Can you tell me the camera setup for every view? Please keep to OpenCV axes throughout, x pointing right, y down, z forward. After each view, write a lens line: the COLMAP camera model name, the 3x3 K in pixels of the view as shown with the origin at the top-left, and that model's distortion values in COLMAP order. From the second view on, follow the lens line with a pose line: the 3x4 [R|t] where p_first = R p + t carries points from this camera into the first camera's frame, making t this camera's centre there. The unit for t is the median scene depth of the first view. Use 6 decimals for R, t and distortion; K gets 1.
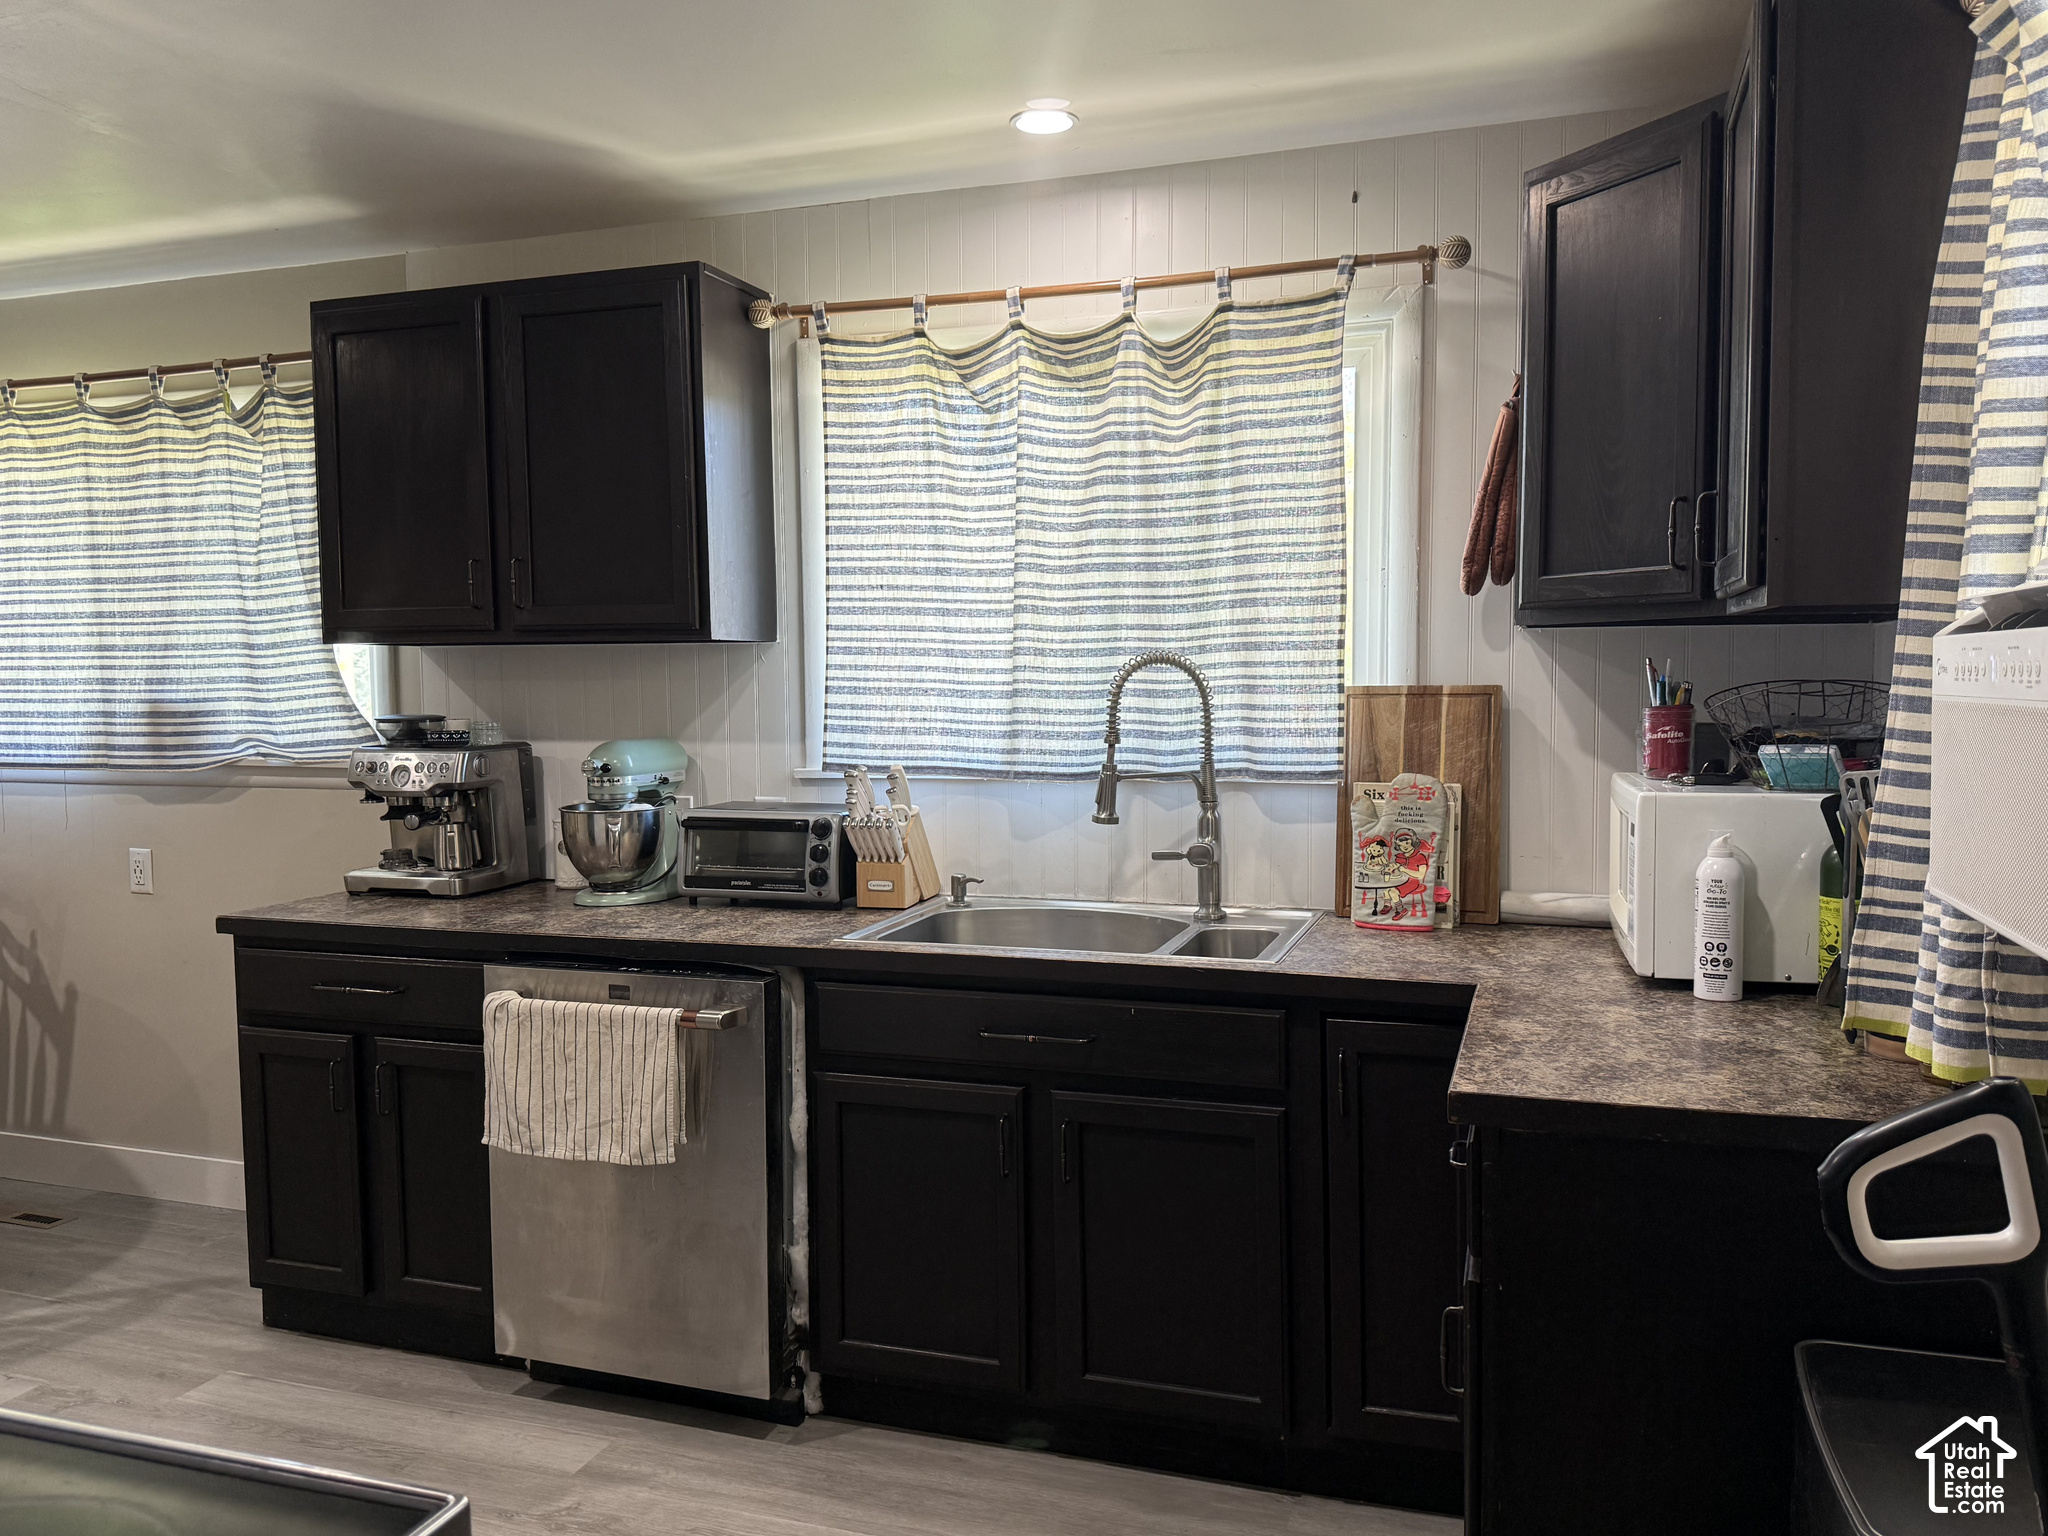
lens RADIAL K [[1511.9, 0, 1031.0], [0, 1511.9, 778.7], [0, 0, 1]] dist [-0.000169, -0.017498]
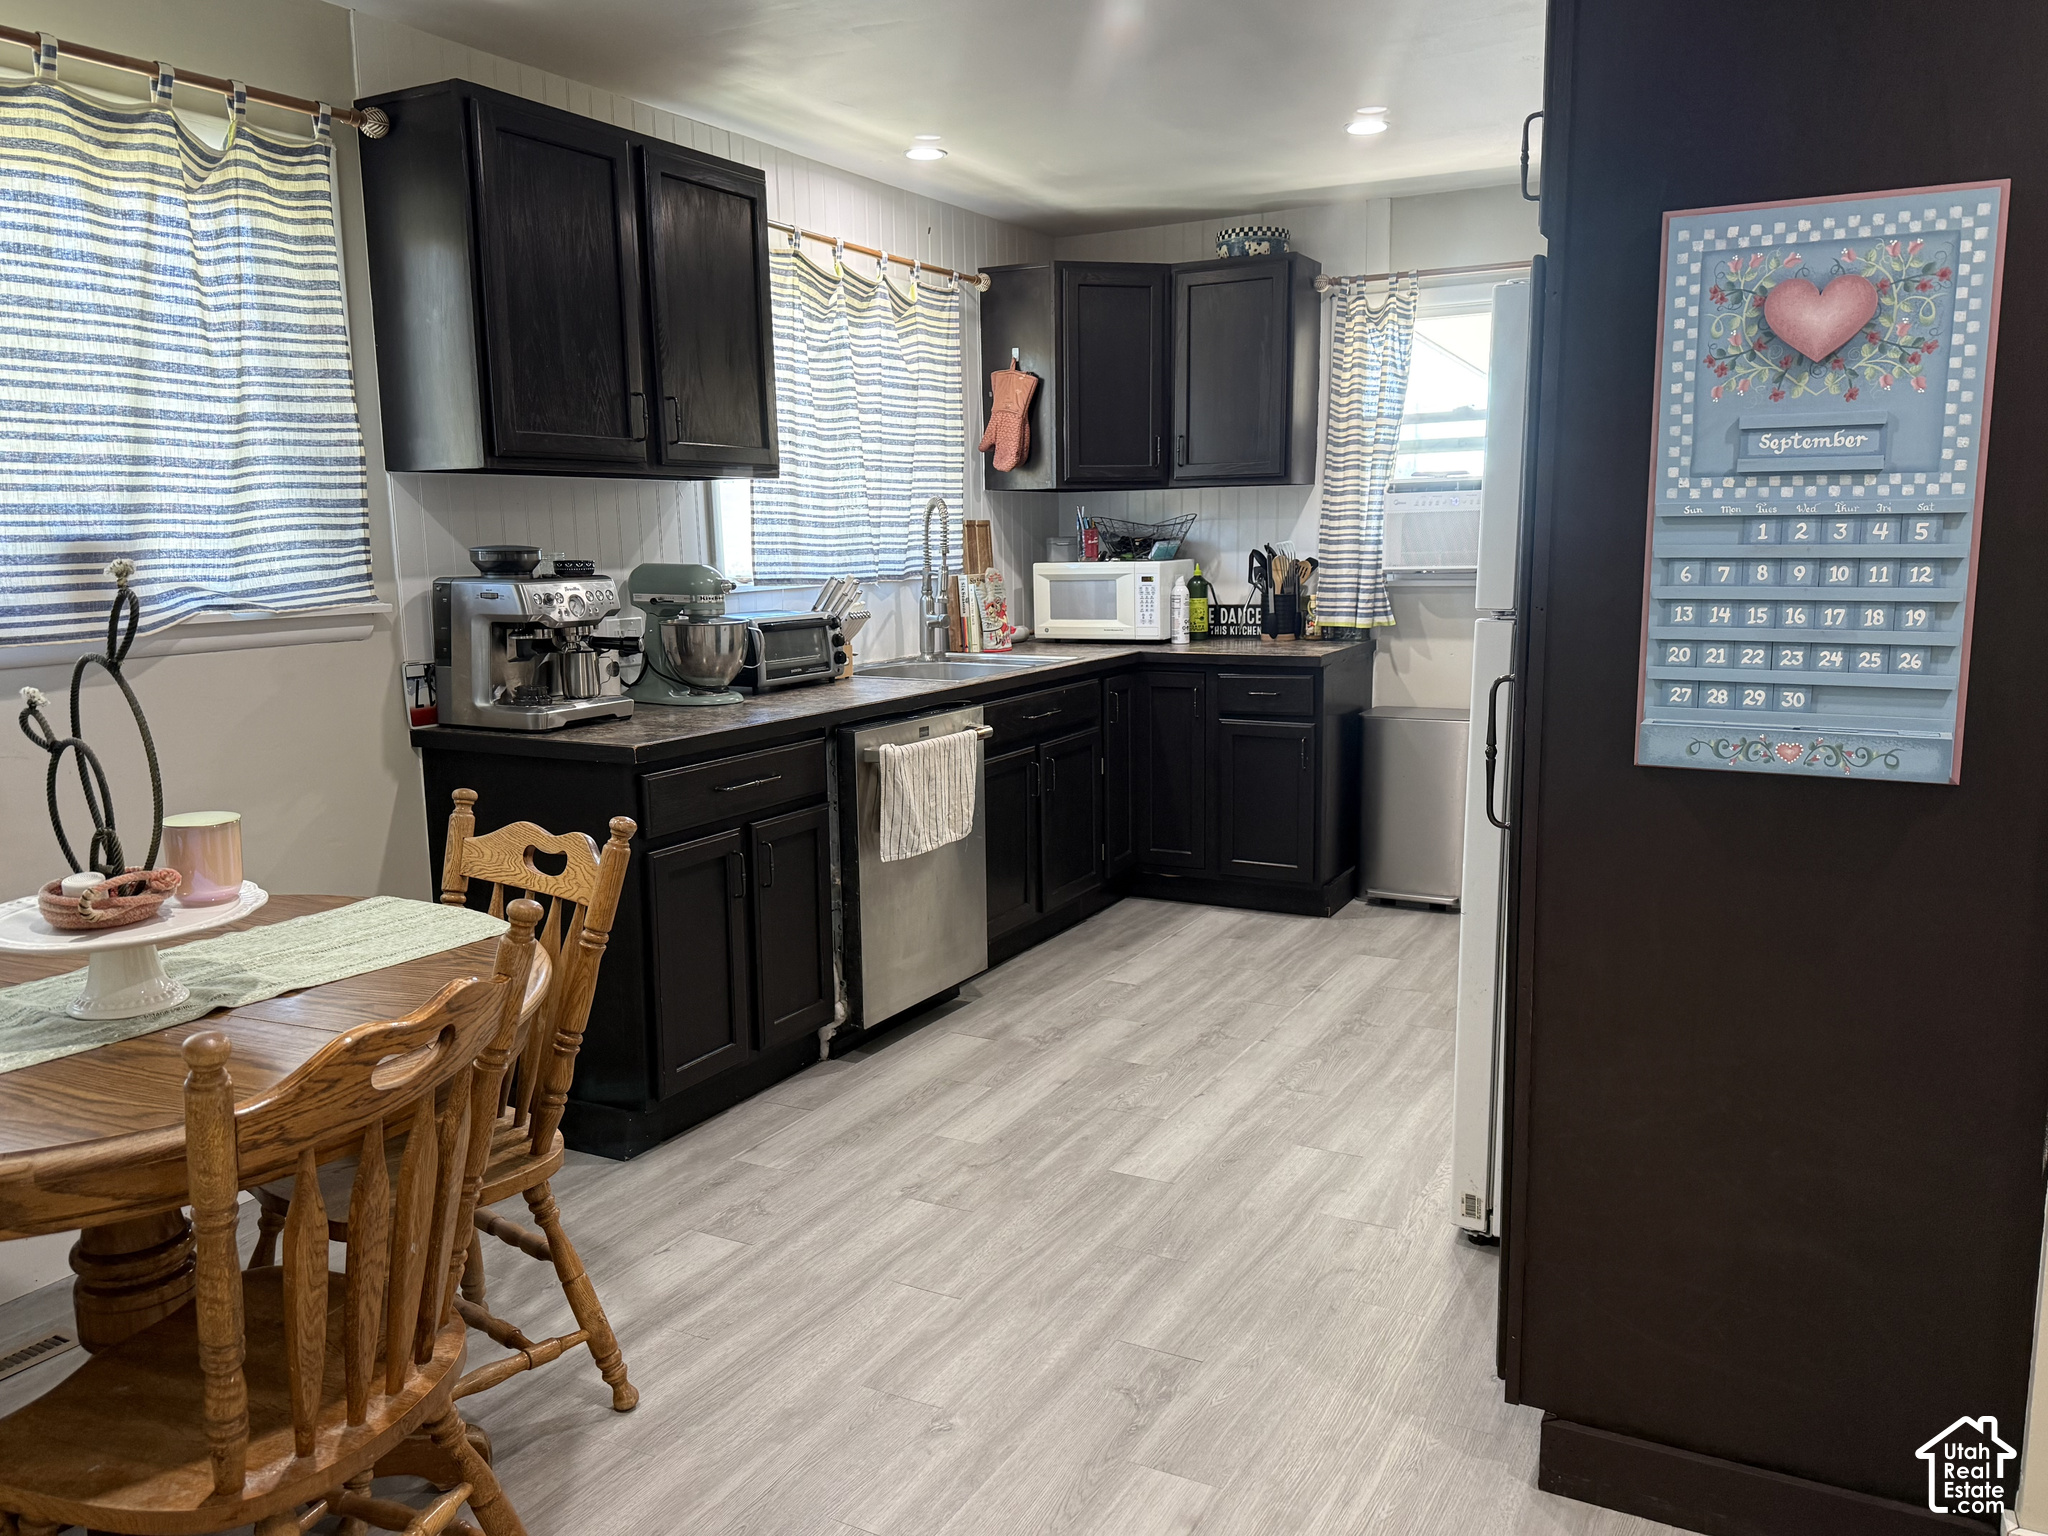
lens RADIAL K [[1511.9, 0, 1036.8], [0, 1511.9, 772.1], [0, 0, 1]] dist [-0.000169, -0.017498]
pose [[0.174280, -0.155892, 0.972278, -1.501267], [0.072221, 0.986753, 0.145268, -0.018959], [-0.982044, 0.044902, 0.183230, 0.577577]]
